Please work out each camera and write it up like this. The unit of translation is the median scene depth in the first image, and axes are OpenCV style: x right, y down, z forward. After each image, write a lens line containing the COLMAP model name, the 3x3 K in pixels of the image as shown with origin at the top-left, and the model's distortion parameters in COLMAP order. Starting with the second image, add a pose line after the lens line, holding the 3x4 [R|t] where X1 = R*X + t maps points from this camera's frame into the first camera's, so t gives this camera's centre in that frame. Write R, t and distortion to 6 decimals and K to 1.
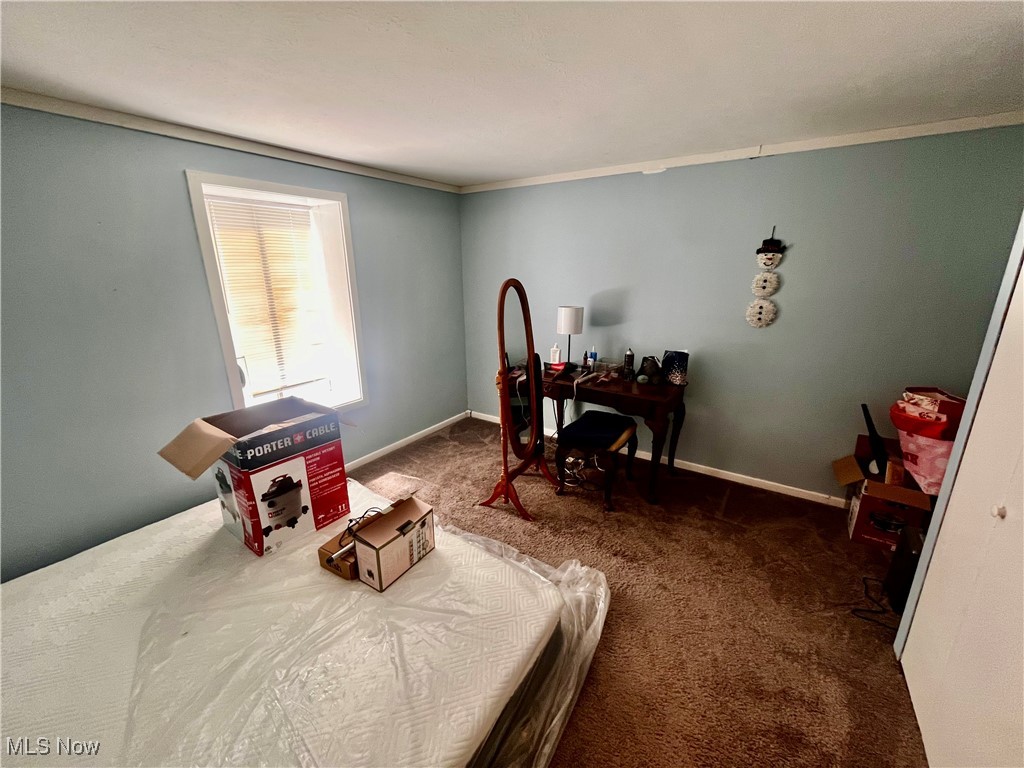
lens RADIAL K [[415.8, 0, 510.5], [0, 415.8, 383.3], [0, 0, 1]] dist [-0.001295, -0.000270]
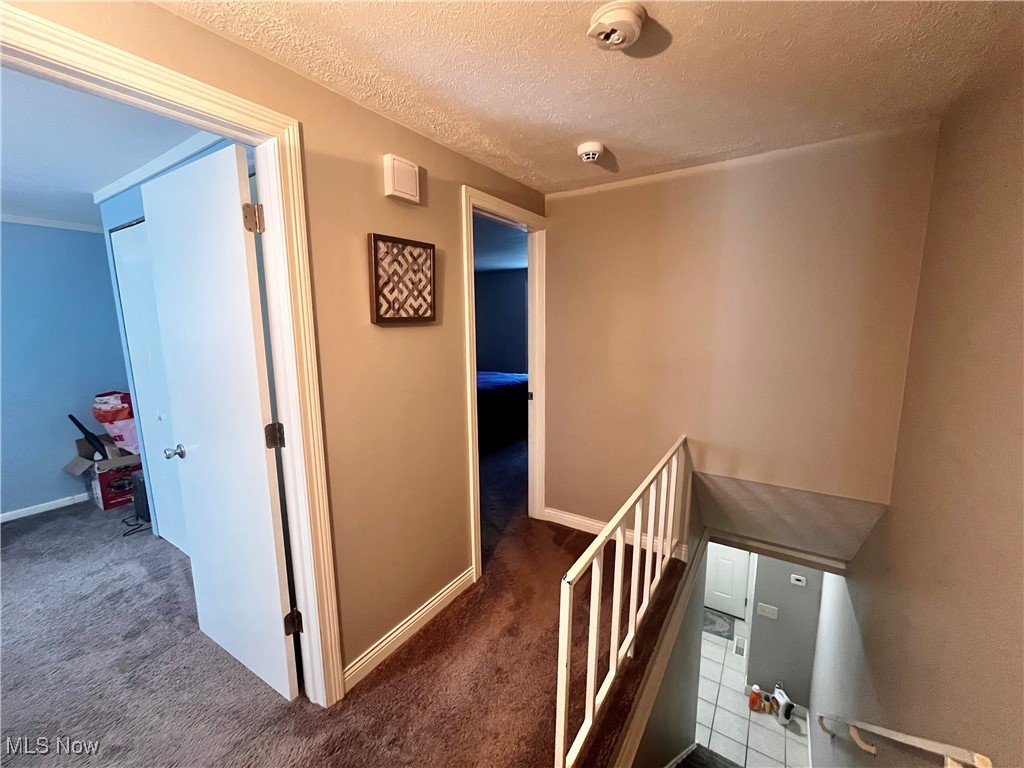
lens RADIAL K [[415.8, 0, 510.5], [0, 415.8, 383.3], [0, 0, 1]] dist [-0.001295, -0.000270]
pose [[-0.007605, -0.151326, 0.988455, -0.509260], [0.279336, 0.948811, 0.147406, 0.167294], [-0.960163, 0.277232, 0.035055, -0.477742]]
